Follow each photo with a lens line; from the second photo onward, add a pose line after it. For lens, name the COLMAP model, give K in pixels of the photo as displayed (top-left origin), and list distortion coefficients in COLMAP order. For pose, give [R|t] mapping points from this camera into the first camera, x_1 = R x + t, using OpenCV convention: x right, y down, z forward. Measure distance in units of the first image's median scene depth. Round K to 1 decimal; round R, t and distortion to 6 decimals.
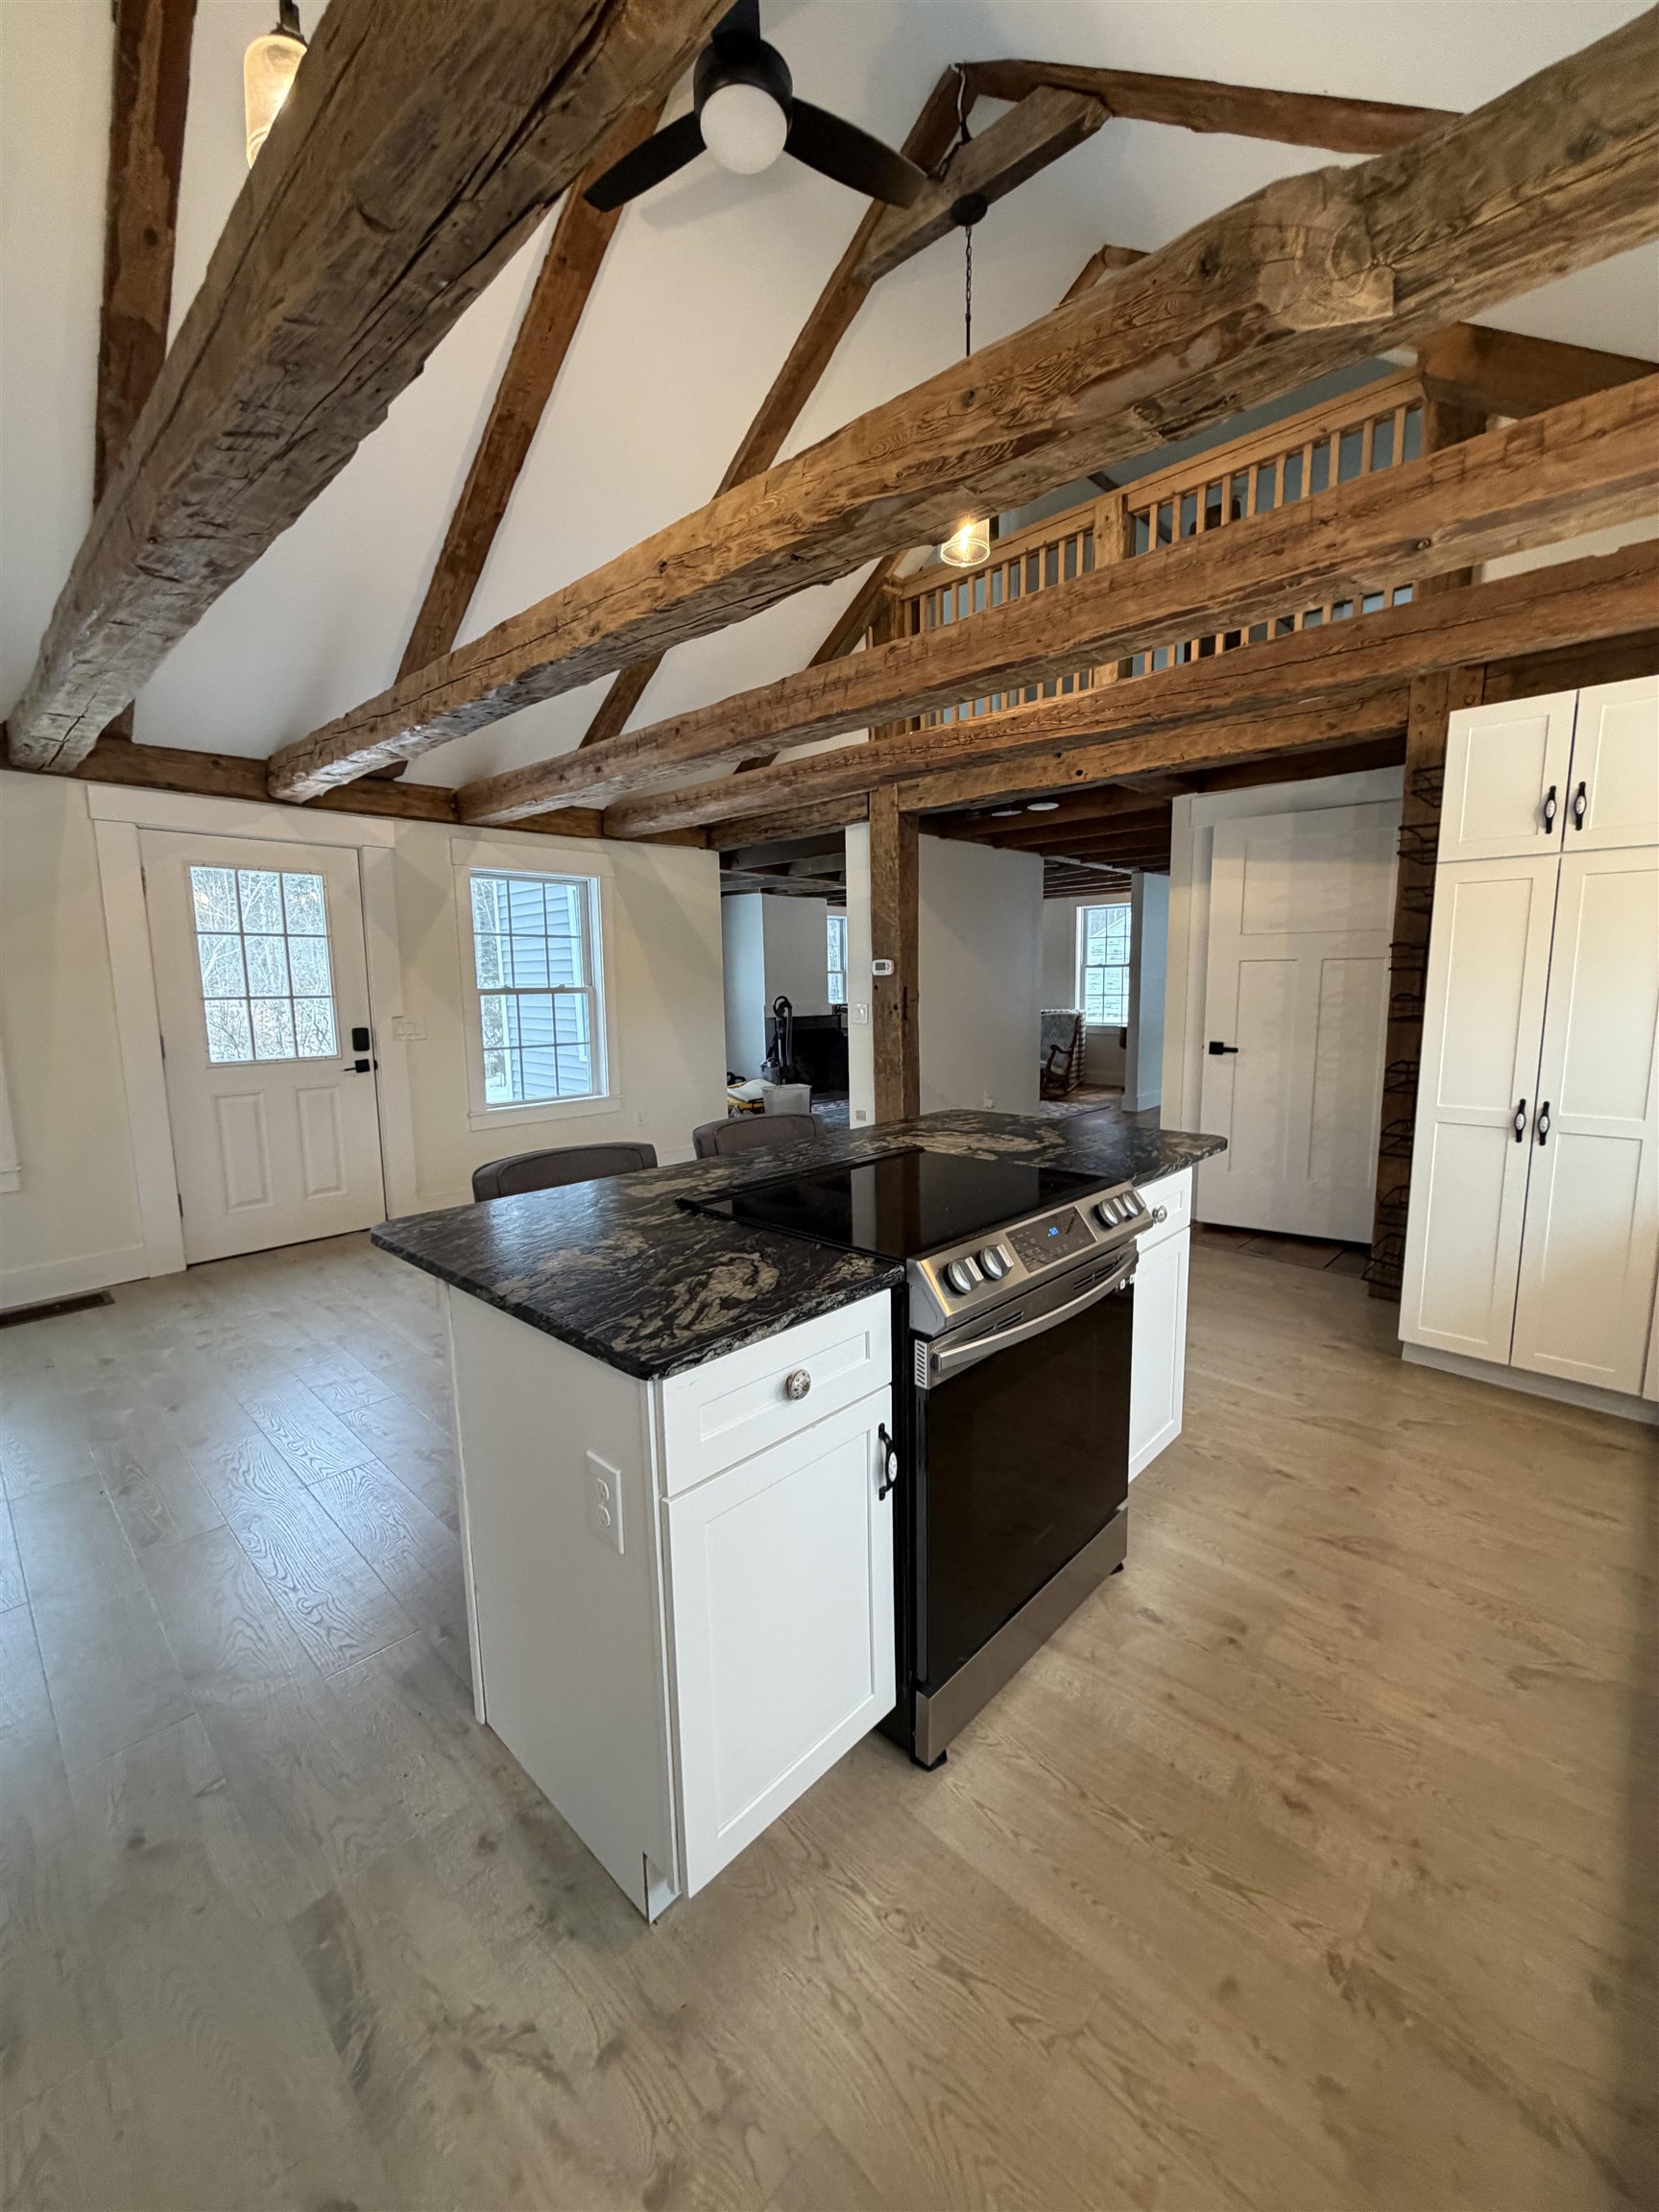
lens RADIAL K [[880.4, 0, 830.2], [0, 880.4, 1102.8], [0, 0, 1]] dist [-0.001115, -0.000032]
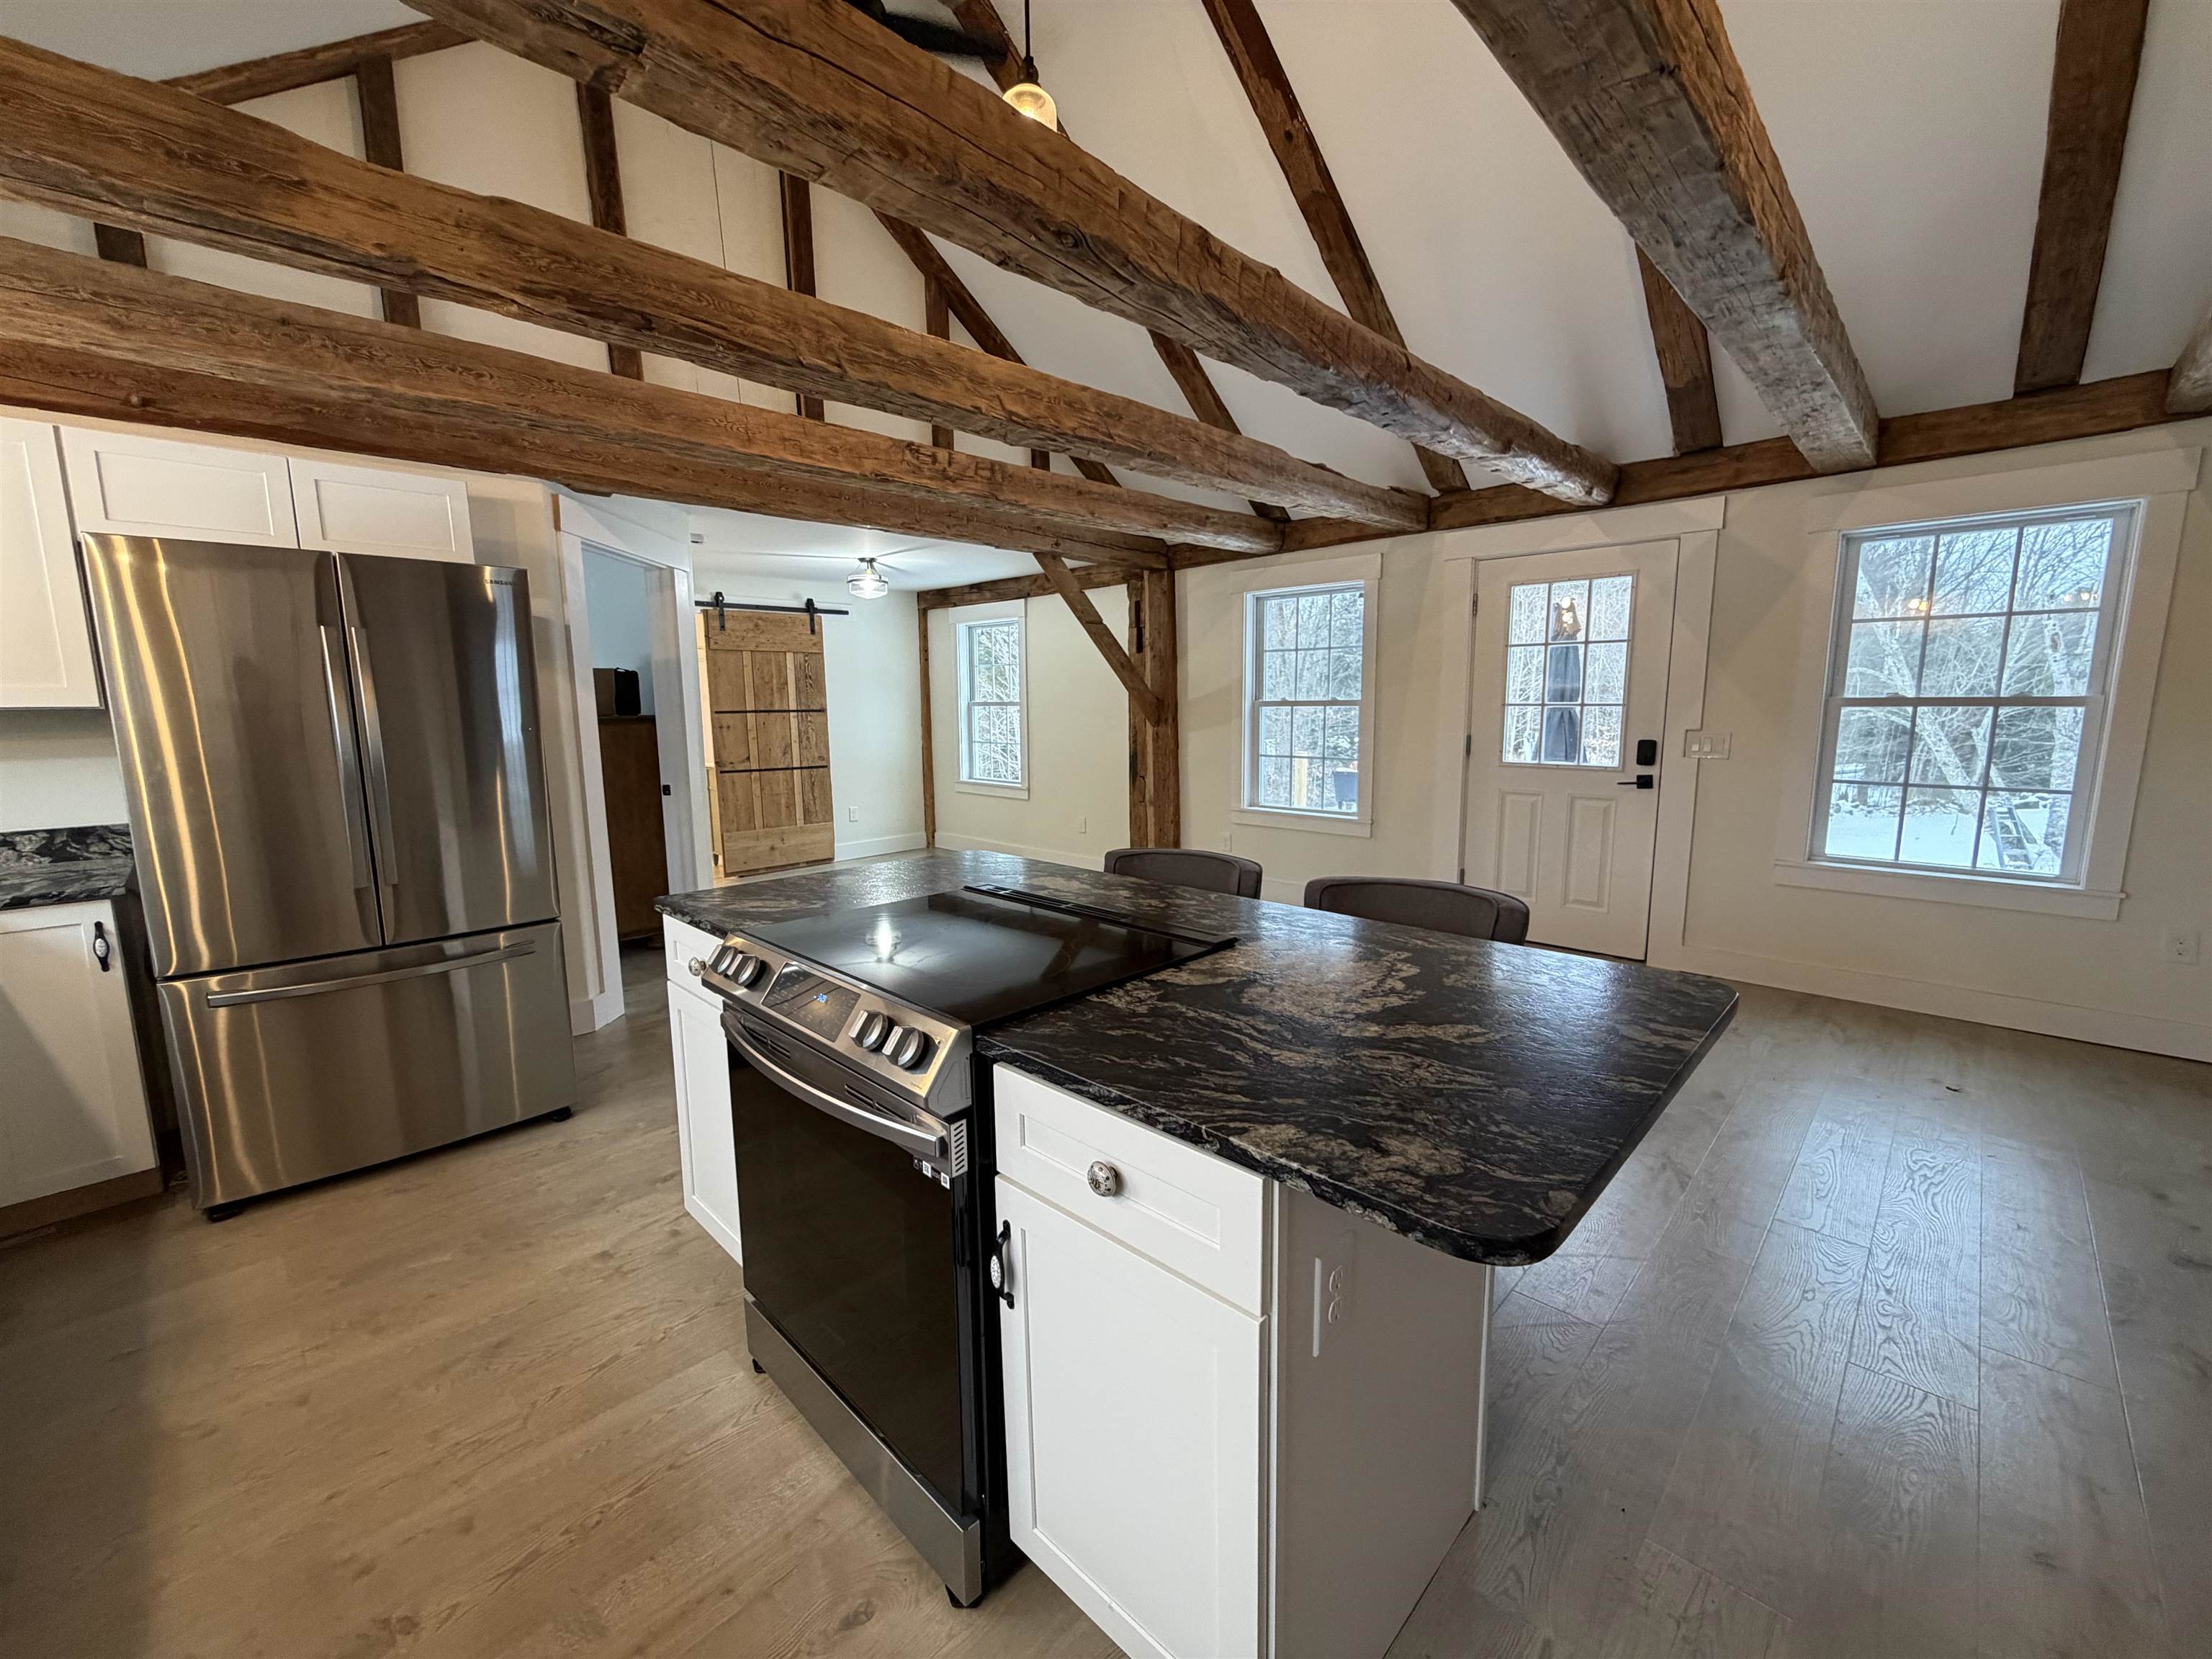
lens RADIAL K [[887.9, 0, 1107.6], [0, 887.9, 828.3], [0, 0, 1]] dist [-0.000308, 0.000163]
pose [[-0.011609, 0.156453, -0.987617, 1.156436], [-0.128117, 0.979311, 0.156643, -0.200530], [0.991691, 0.128349, 0.008675, 1.335465]]
